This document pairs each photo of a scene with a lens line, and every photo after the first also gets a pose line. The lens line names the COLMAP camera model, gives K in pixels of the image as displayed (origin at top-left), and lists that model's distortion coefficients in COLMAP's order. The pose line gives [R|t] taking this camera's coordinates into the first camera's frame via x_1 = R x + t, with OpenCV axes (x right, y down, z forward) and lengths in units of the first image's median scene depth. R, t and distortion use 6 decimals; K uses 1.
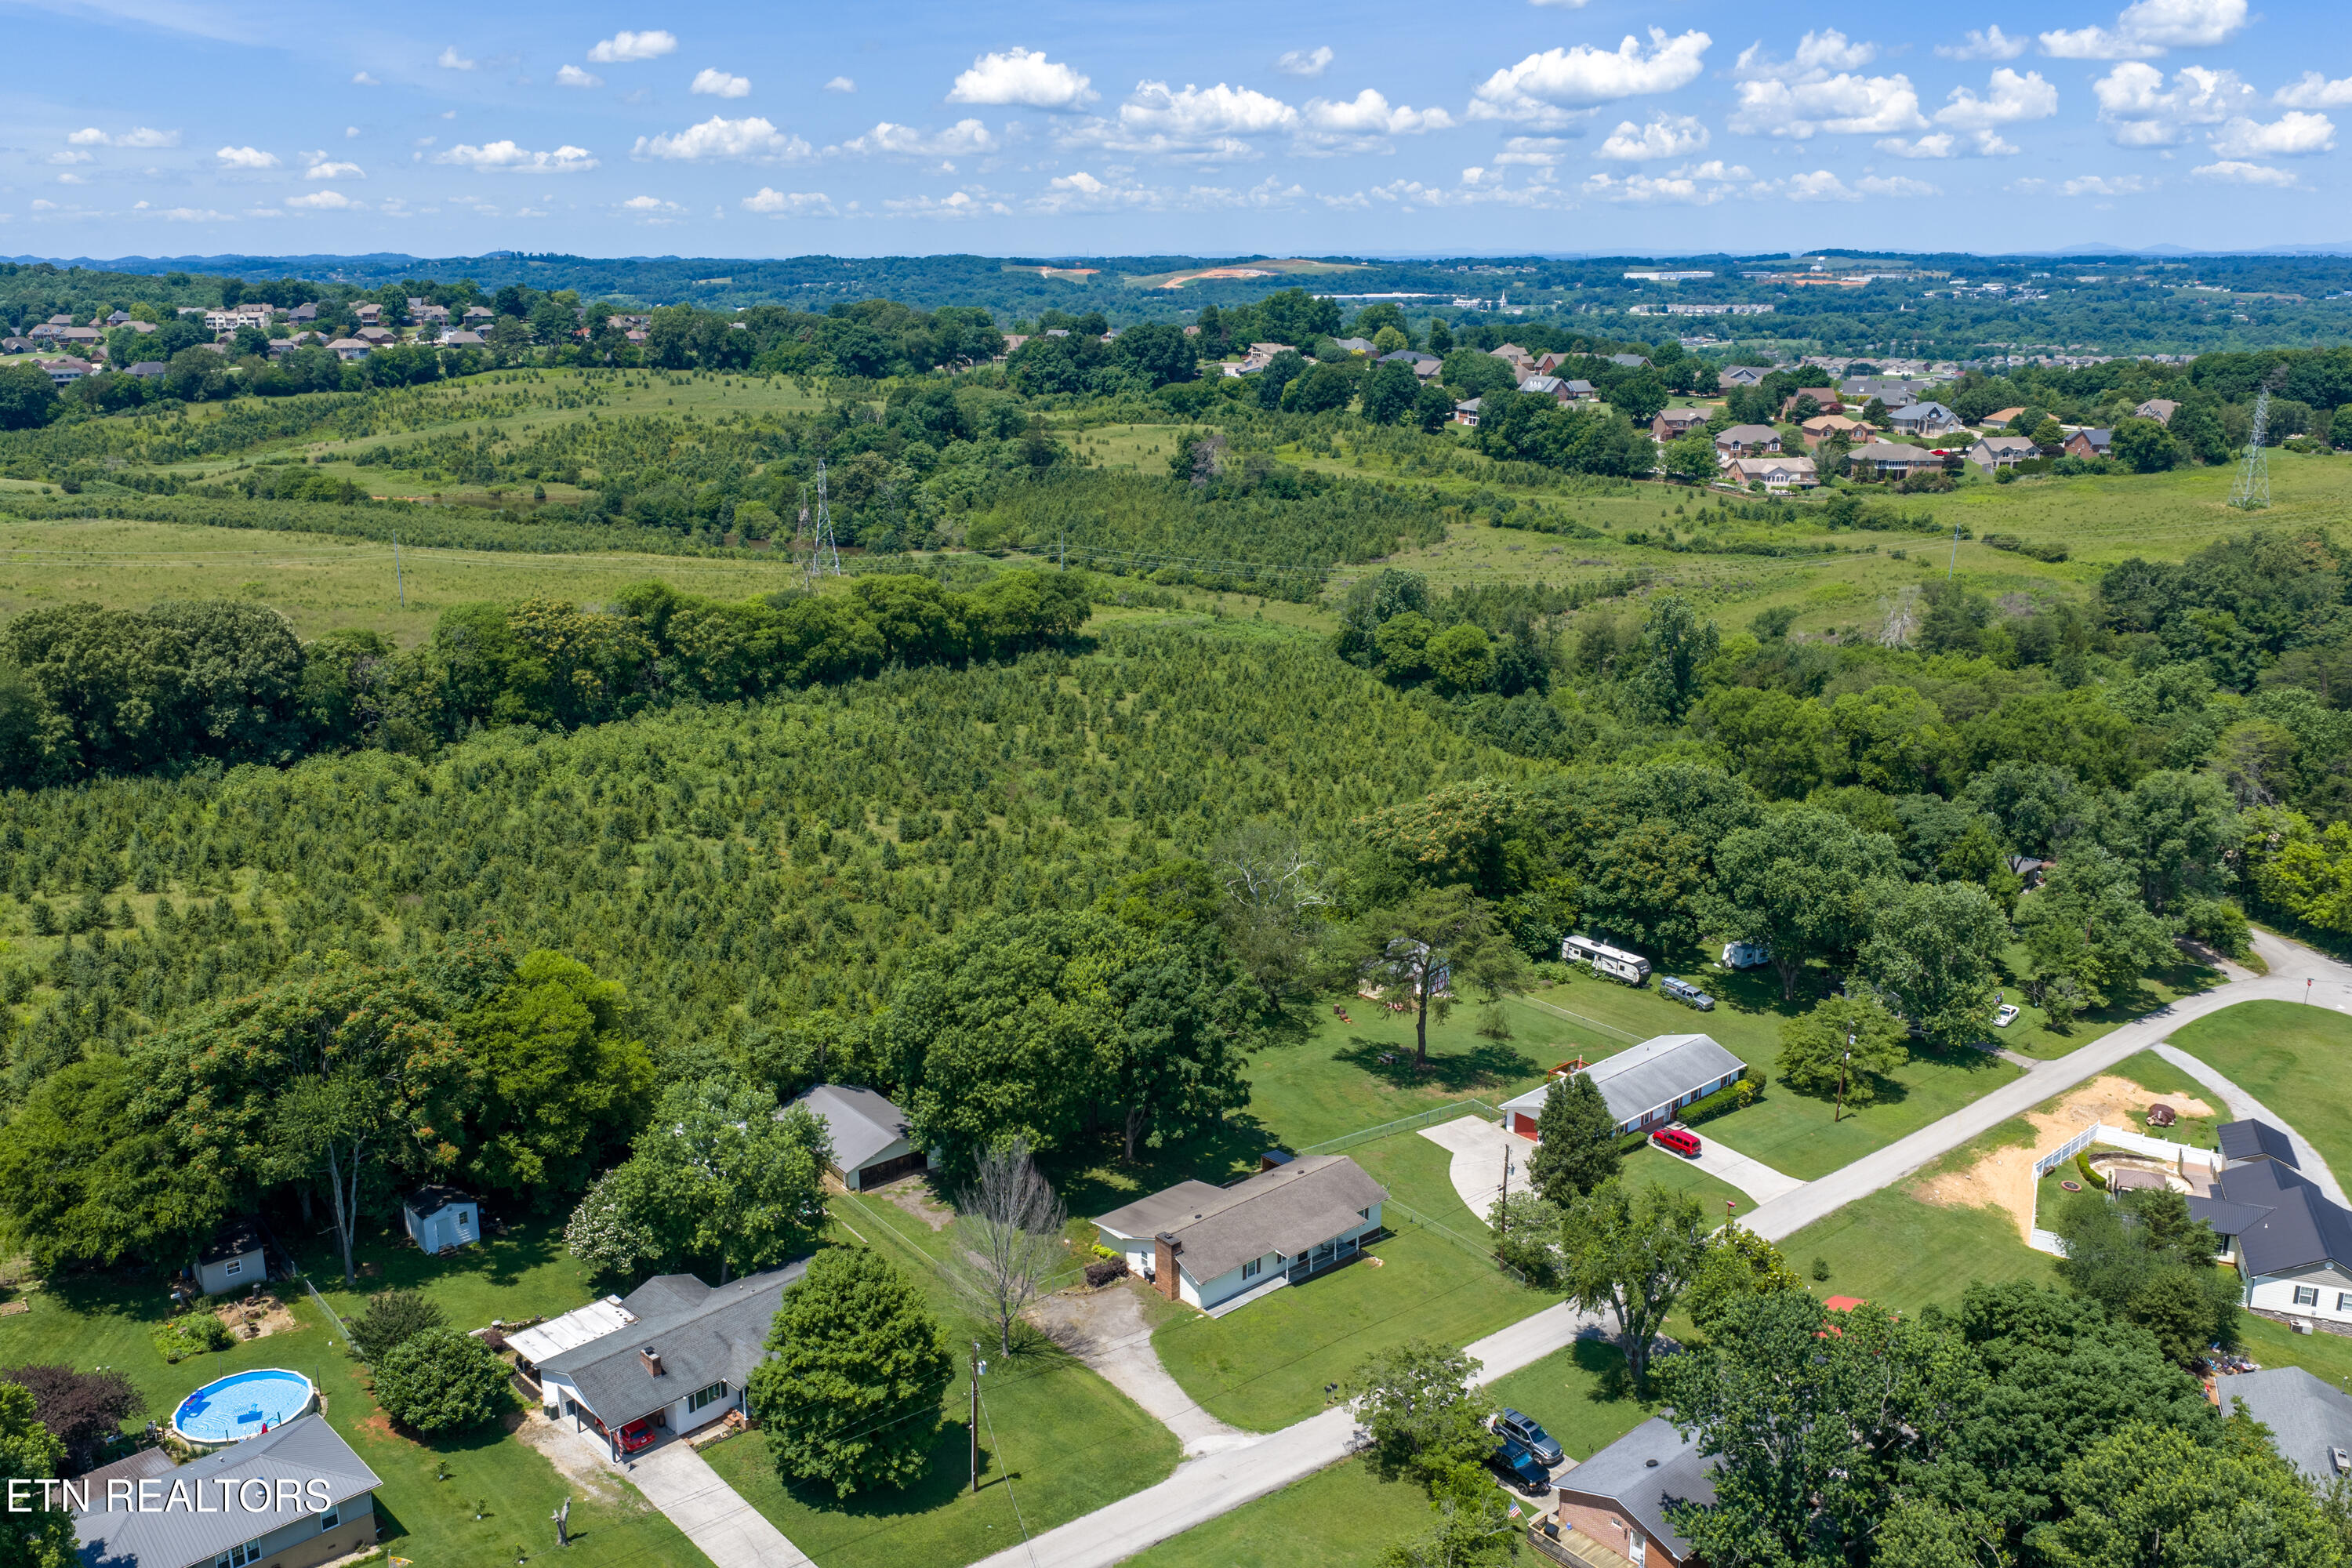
lens RADIAL K [[1937.5, 0, 1176.0], [0, 1937.5, 784.0], [0, 0, 1]] dist [0.013400, -0.008519]
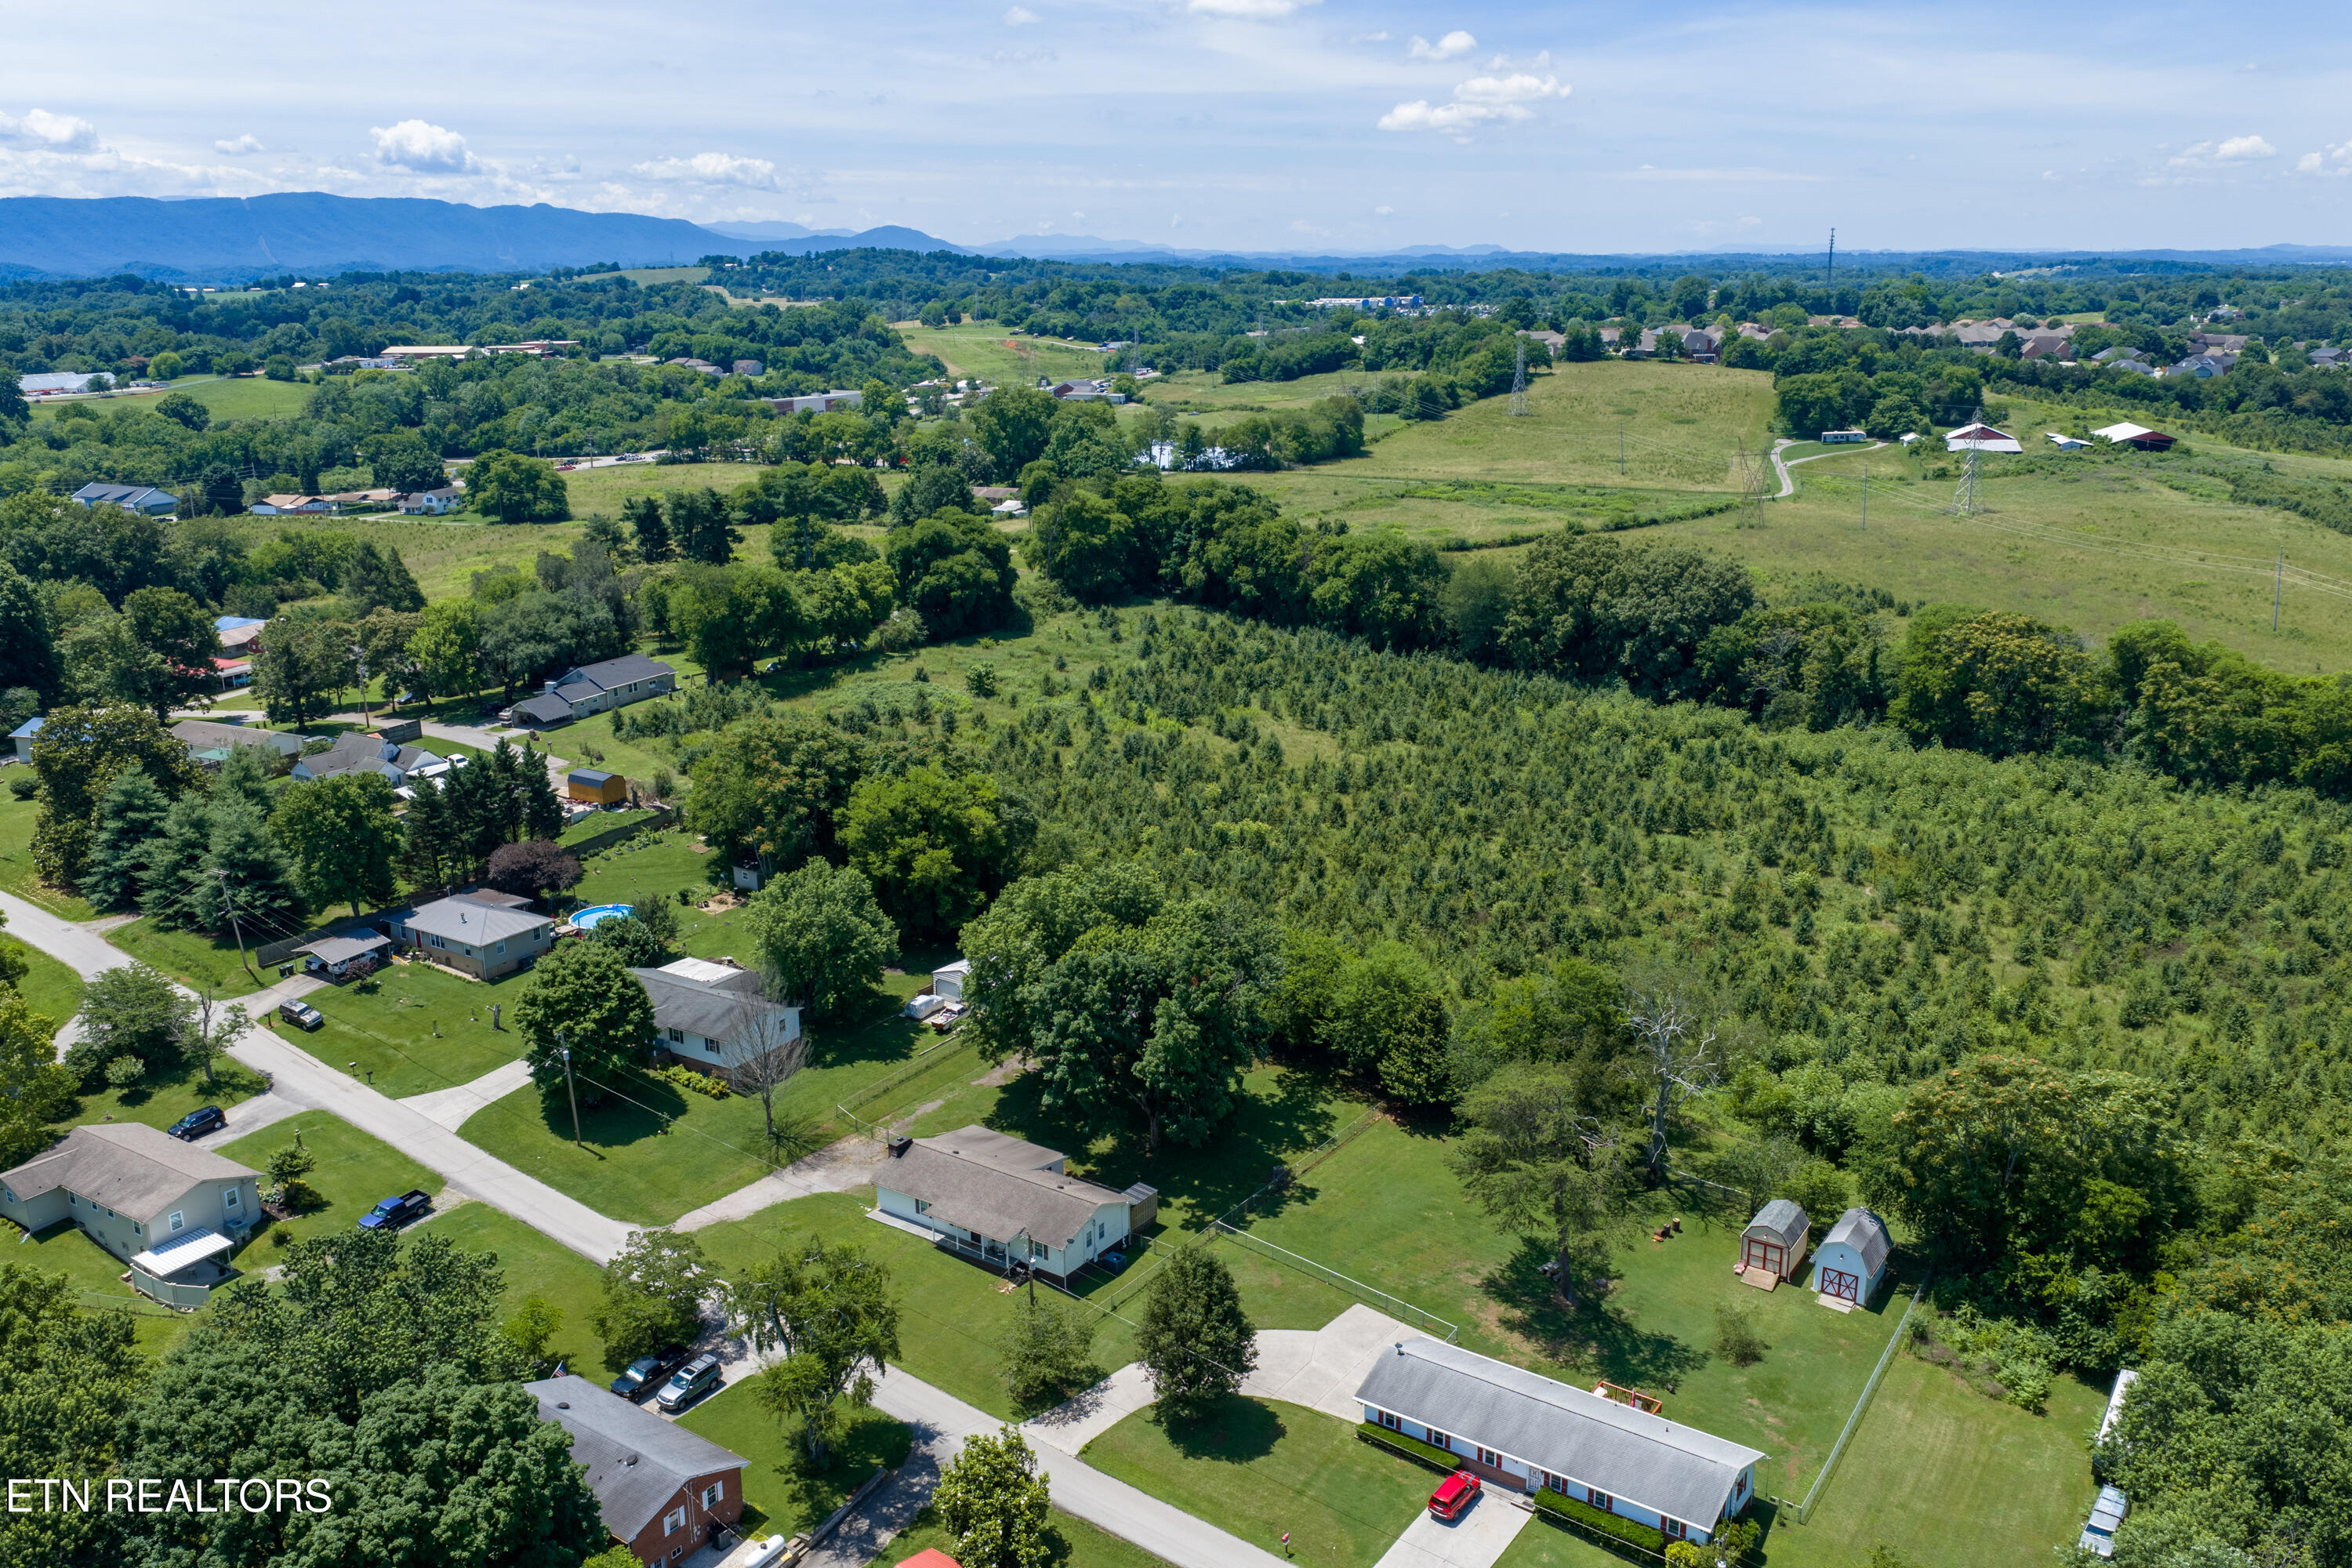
lens RADIAL K [[1948.2, 0, 1185.2], [0, 1948.2, 787.1], [0, 0, 1]] dist [0.015751, -0.013663]
pose [[0.227648, 0.257179, -0.939167, 0.677464], [-0.248639, 0.947872, 0.199294, -0.145953], [0.941464, 0.188145, 0.279726, 0.524538]]
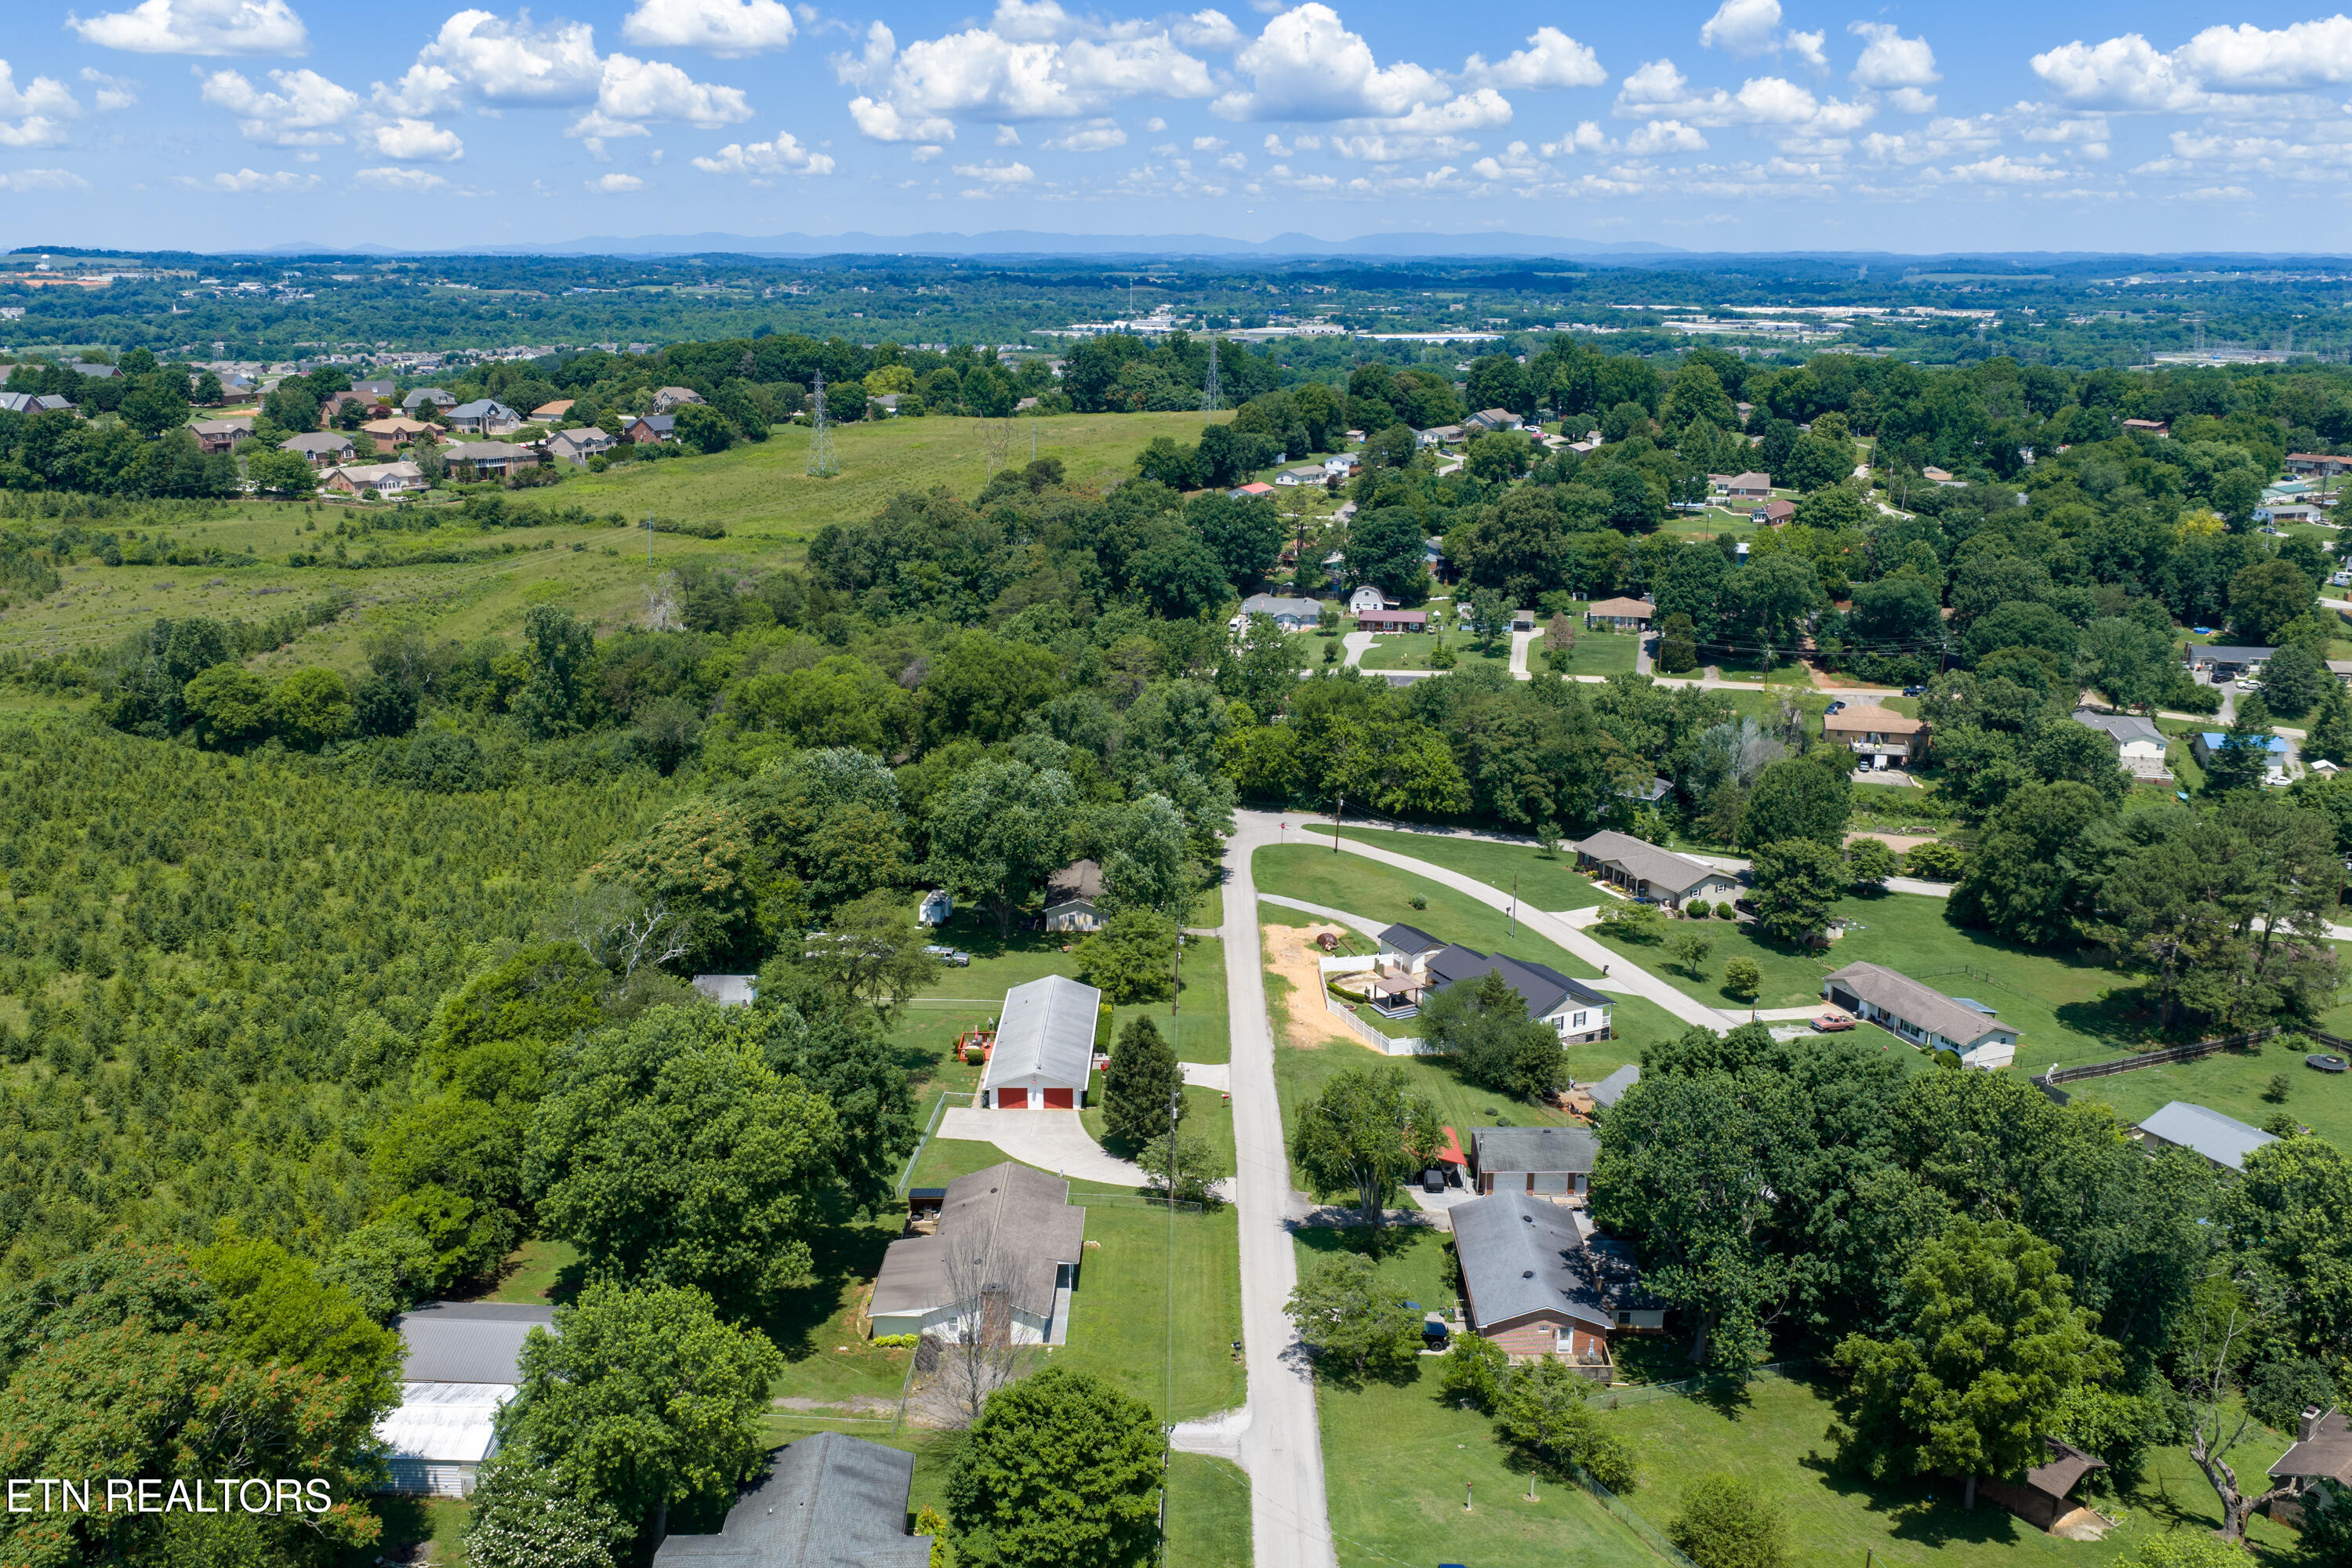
lens RADIAL K [[1941.8, 0, 1176.0], [0, 1941.8, 784.0], [0, 0, 1]] dist [0.008987, -0.007393]
pose [[0.671376, -0.192494, 0.715682, -0.377382], [0.192331, 0.977849, 0.082584, -0.044532], [-0.715726, 0.082203, 0.693527, 0.168425]]
